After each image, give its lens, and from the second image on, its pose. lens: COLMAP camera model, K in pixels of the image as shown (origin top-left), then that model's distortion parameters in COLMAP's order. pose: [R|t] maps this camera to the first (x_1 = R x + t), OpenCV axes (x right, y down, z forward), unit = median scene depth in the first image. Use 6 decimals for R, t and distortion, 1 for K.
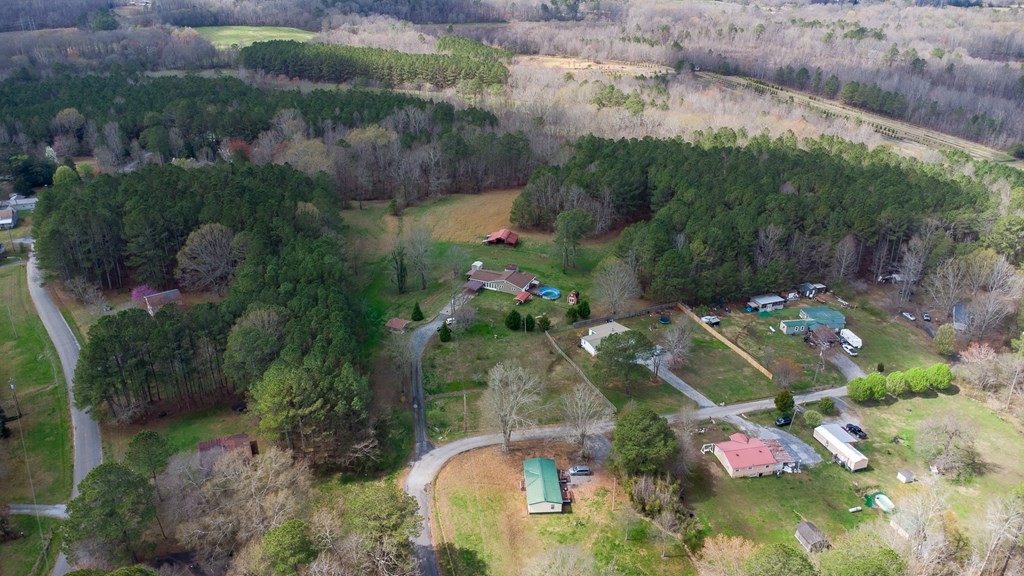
lens RADIAL K [[736.4, 0, 507.8], [0, 736.4, 293.7], [0, 0, 1]] dist [0.029204, -0.028399]
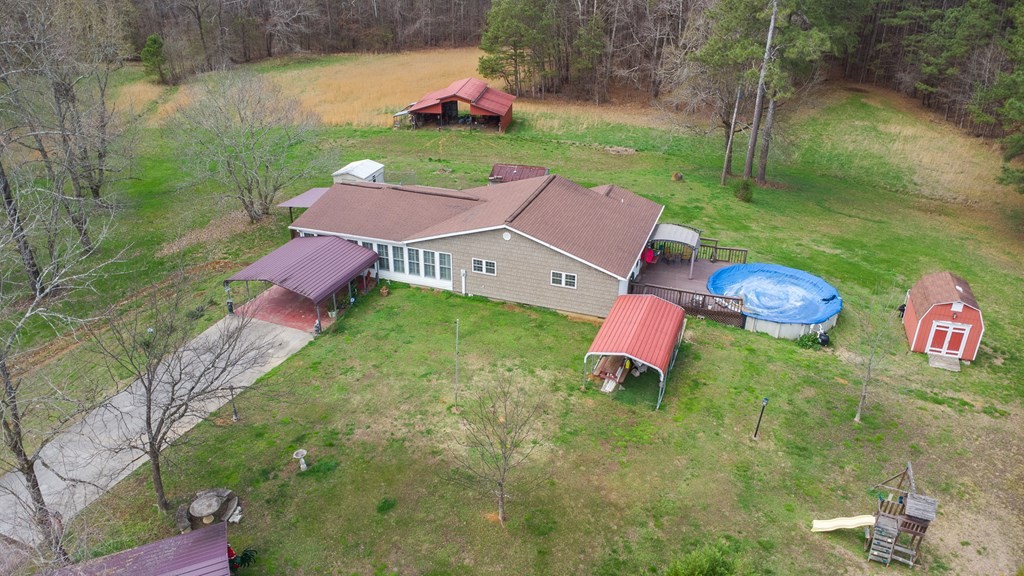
lens RADIAL K [[736.4, 0, 508.7], [0, 736.4, 281.2], [0, 0, 1]] dist [0.029204, -0.028399]
pose [[0.996630, -0.037862, 0.072769, -0.014755], [0.037153, 0.999248, 0.011079, -0.007864], [-0.073133, -0.008338, 0.997287, 0.830884]]
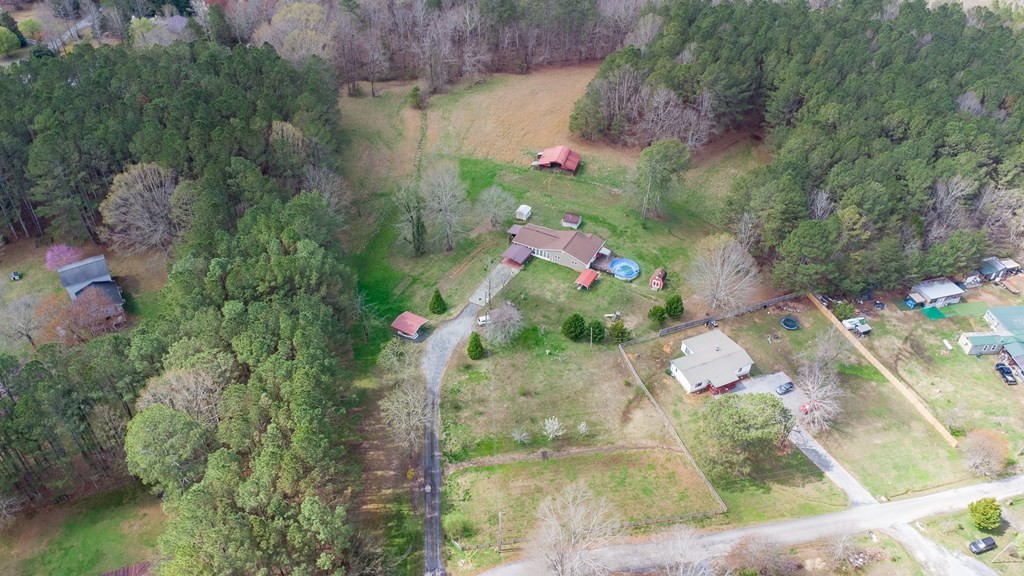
lens RADIAL K [[736.4, 0, 510.1], [0, 736.4, 289.6], [0, 0, 1]] dist [0.029204, -0.028399]
pose [[0.998135, 0.040676, -0.045529, -0.020130], [-0.028719, 0.970893, 0.237785, -0.145836], [0.053876, -0.236034, 0.970250, 0.297275]]
